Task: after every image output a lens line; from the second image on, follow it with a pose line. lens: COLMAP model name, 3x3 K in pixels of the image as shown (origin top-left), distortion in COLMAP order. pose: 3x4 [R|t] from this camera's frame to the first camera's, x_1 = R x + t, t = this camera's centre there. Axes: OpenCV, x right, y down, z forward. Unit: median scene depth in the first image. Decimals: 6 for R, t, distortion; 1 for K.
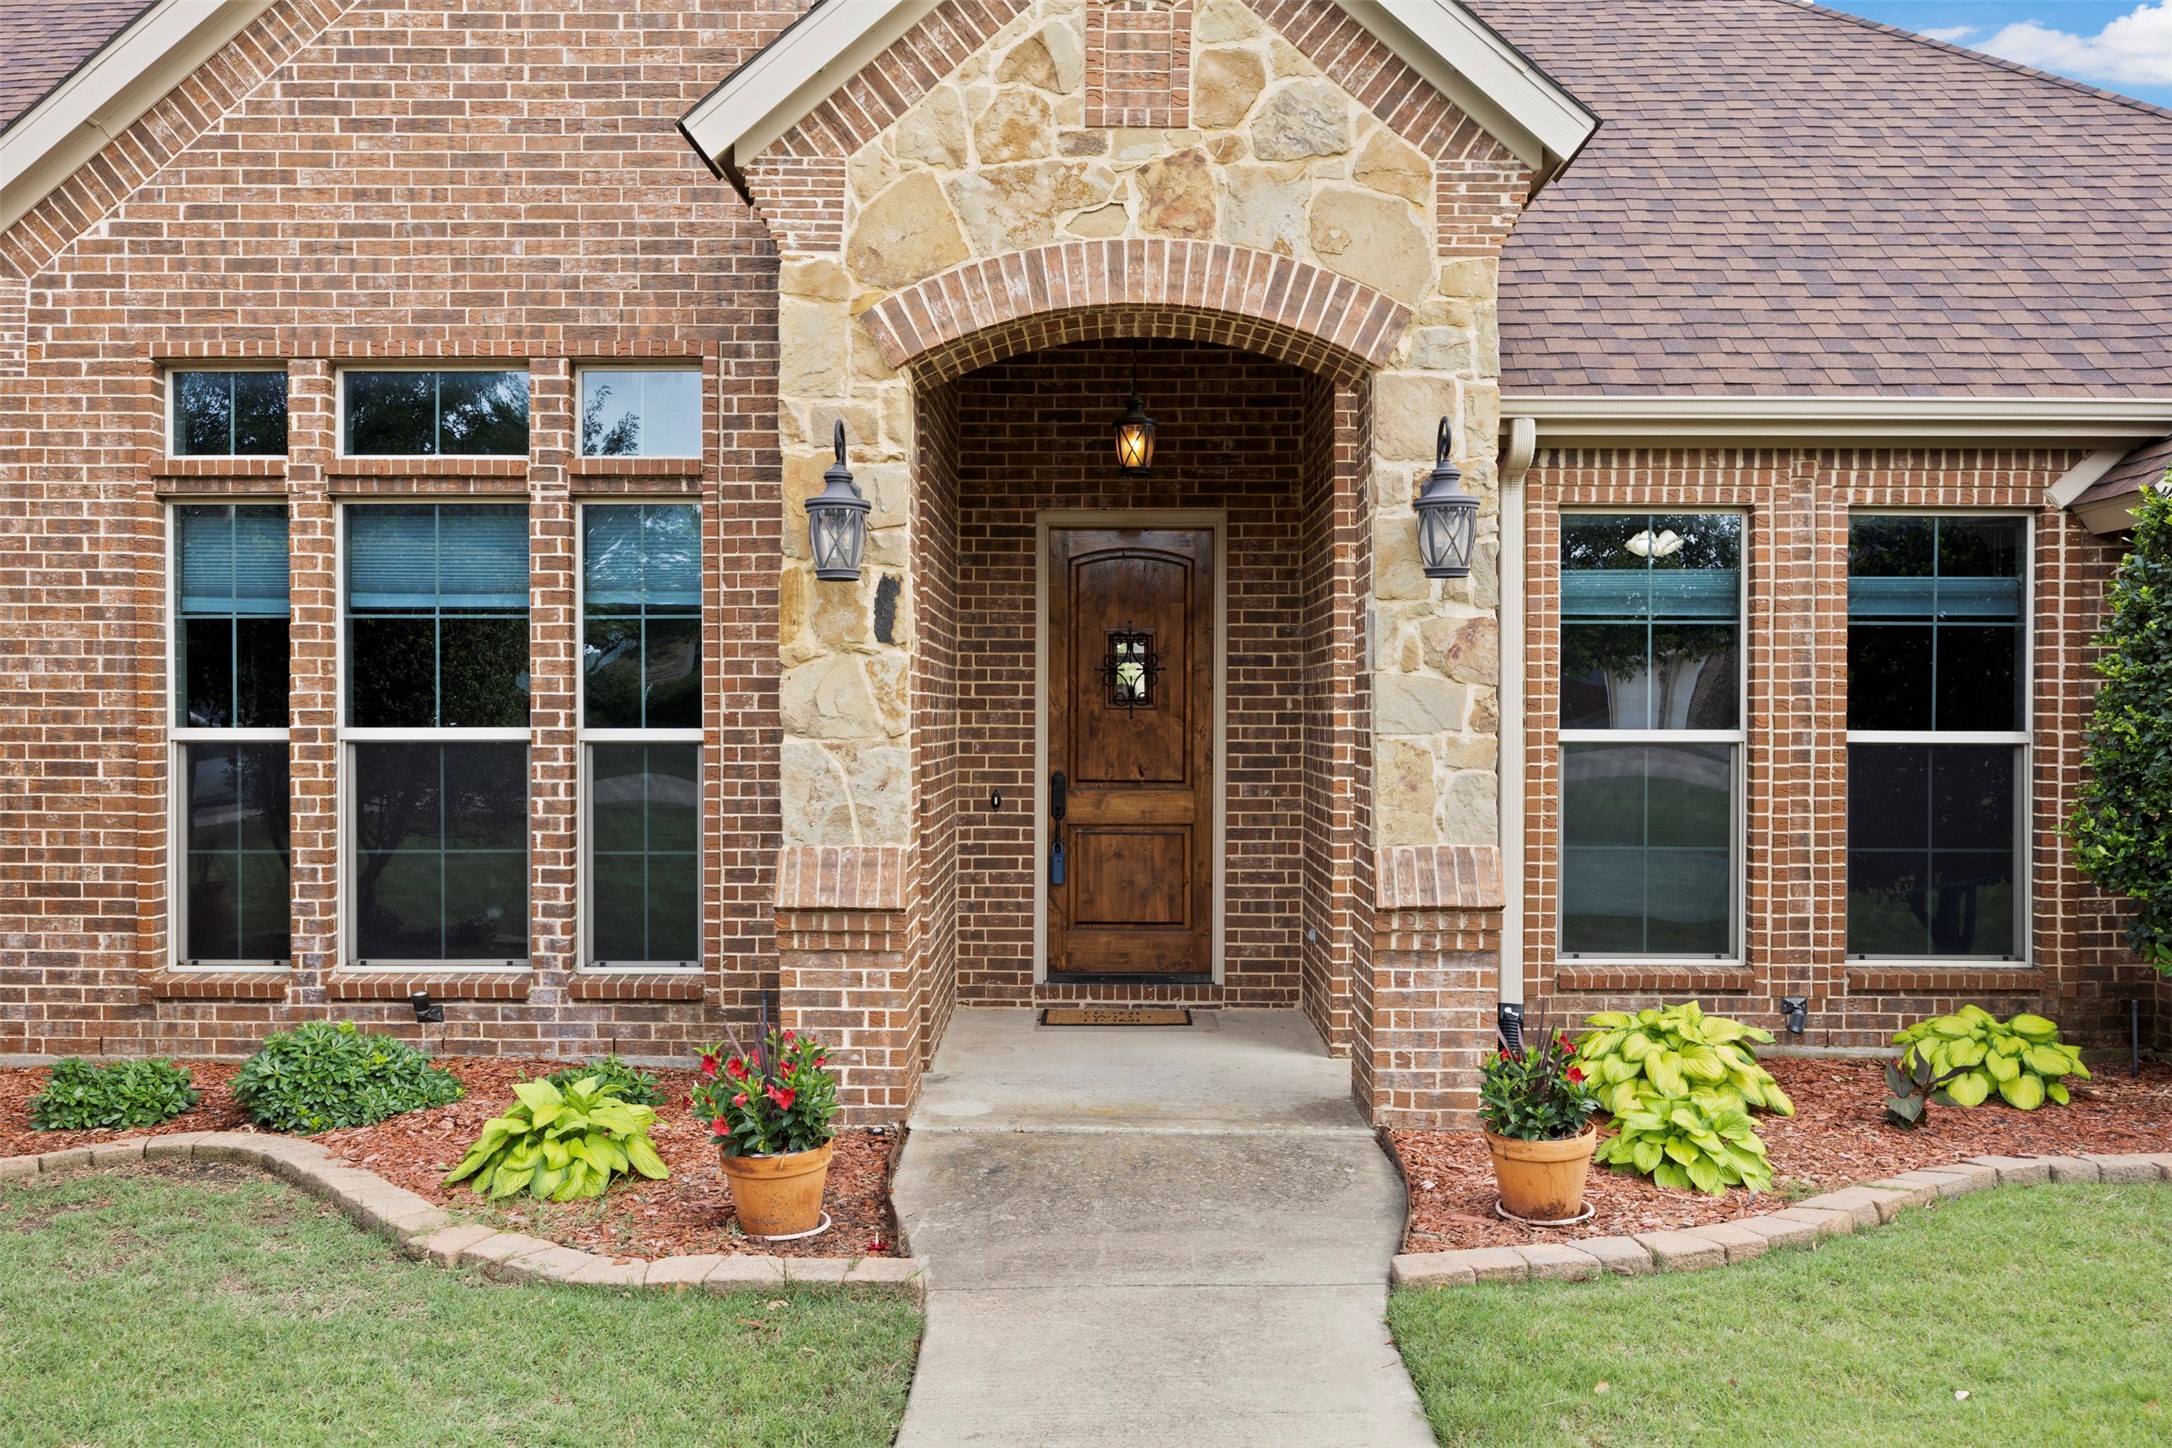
lens RADIAL K [[1829.1, 0, 1086.0], [0, 1829.1, 724.0], [0, 0, 1]] dist [0.000418, 0.000234]
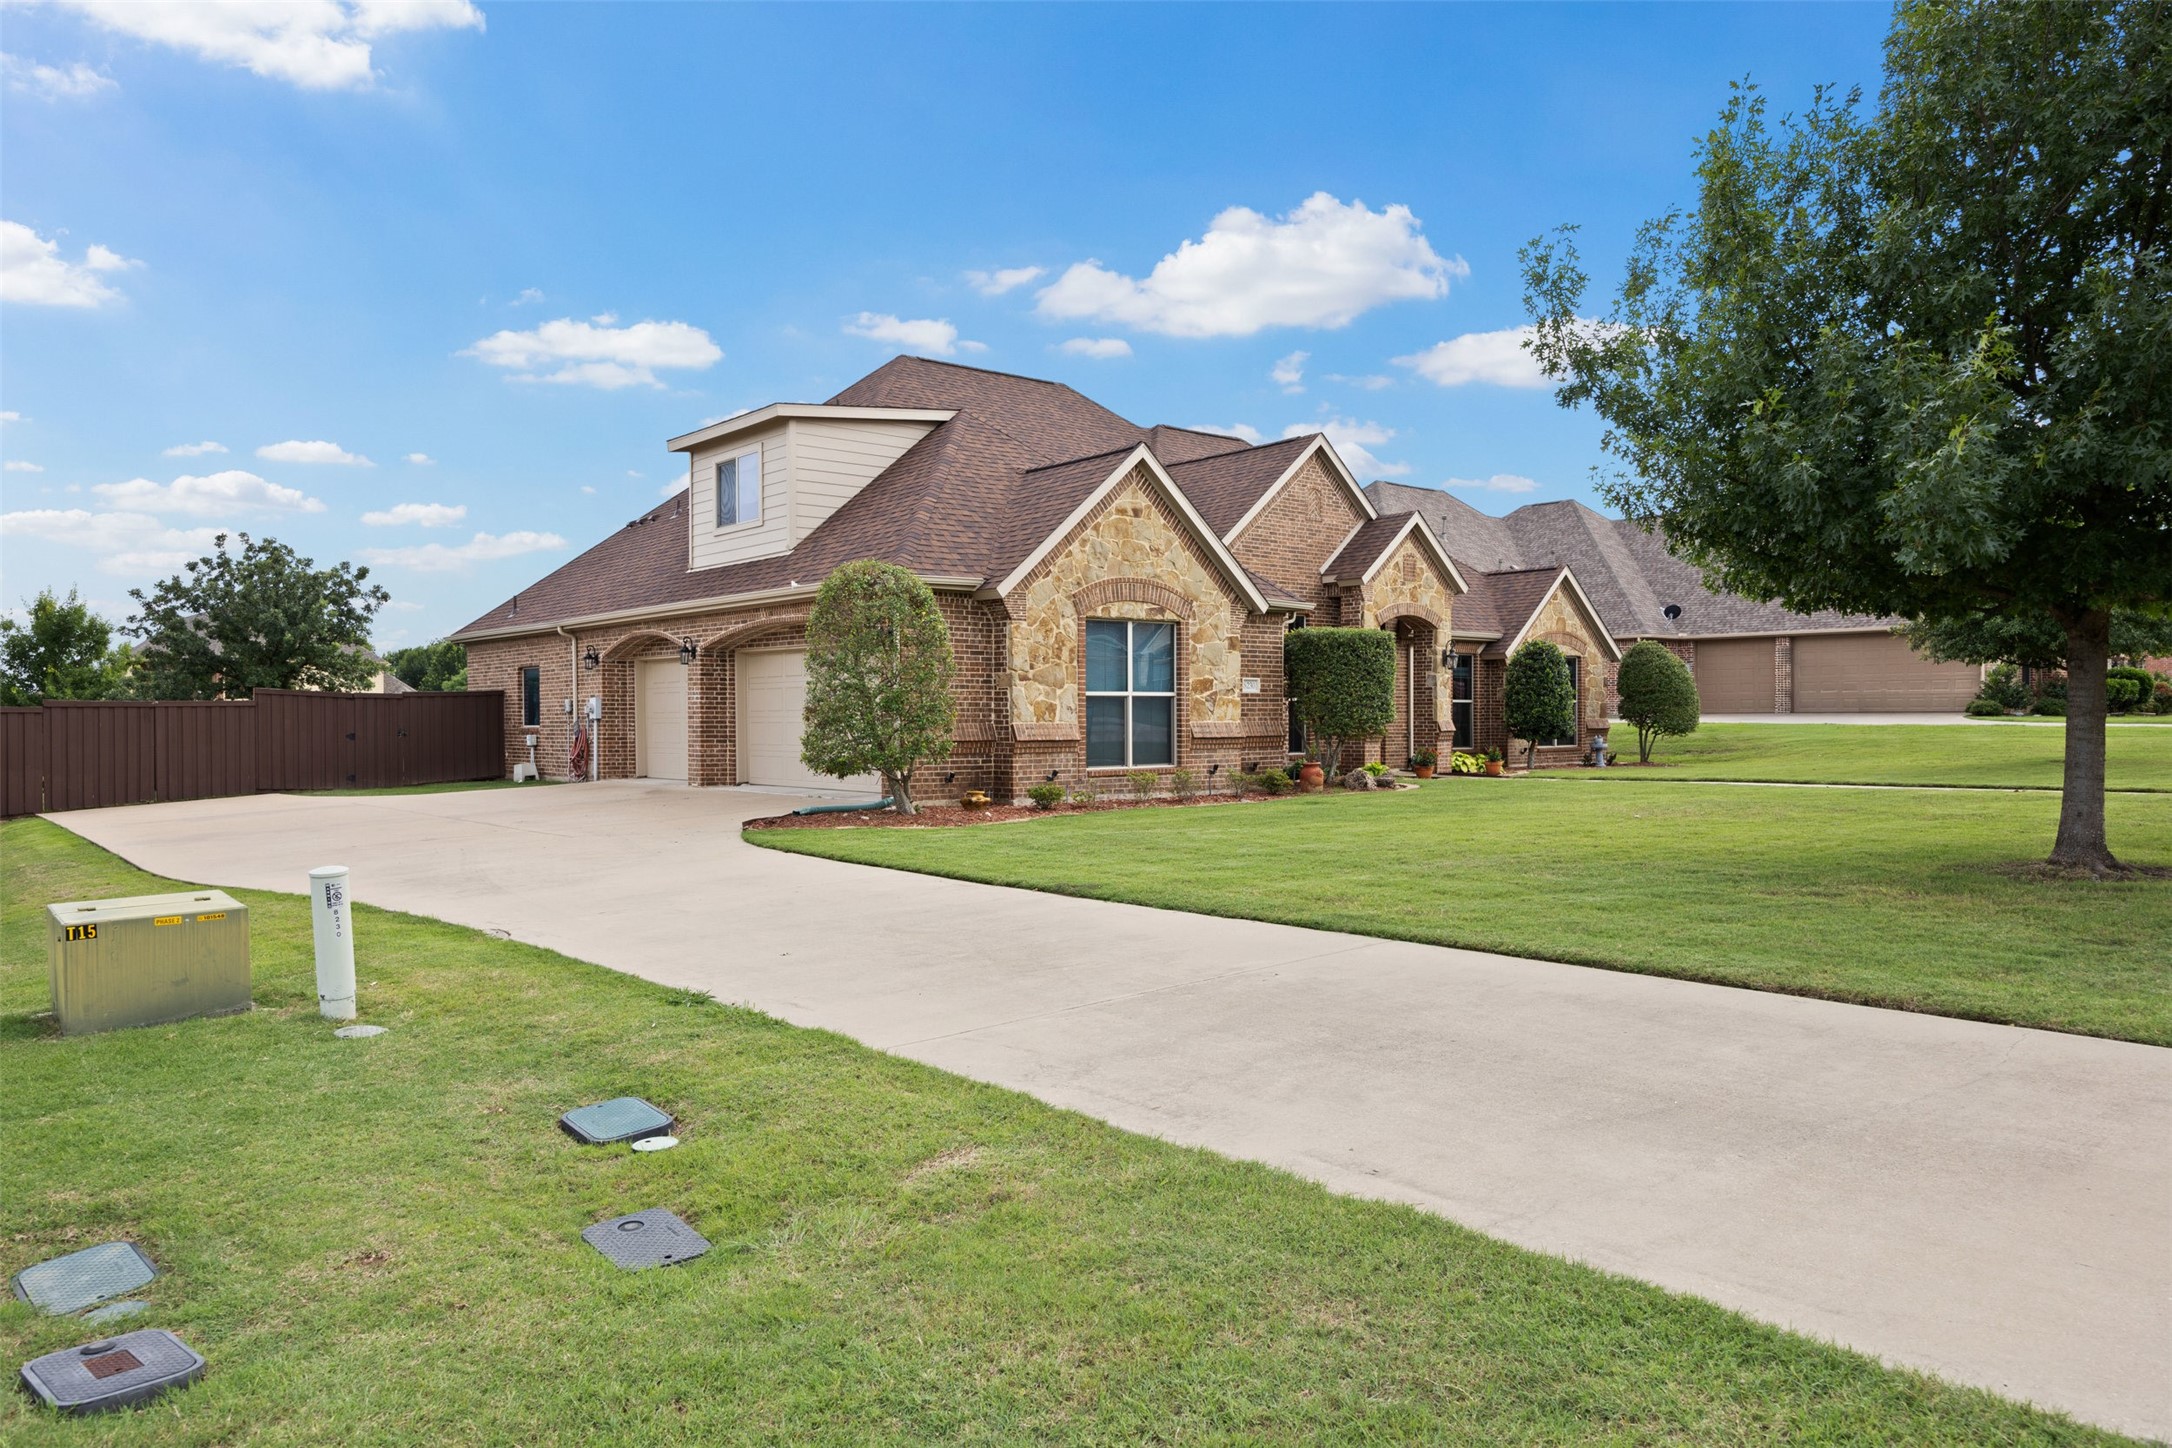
lens RADIAL K [[1452.2, 0, 1086.0], [0, 1452.2, 724.0], [0, 0, 1]] dist [0.000926, 0.000016]
pose [[0.744361, -0.009861, 0.667704, -3.409838], [0.008684, 0.999949, 0.005086, 0.051413], [-0.667721, 0.002013, 0.744409, -1.455653]]
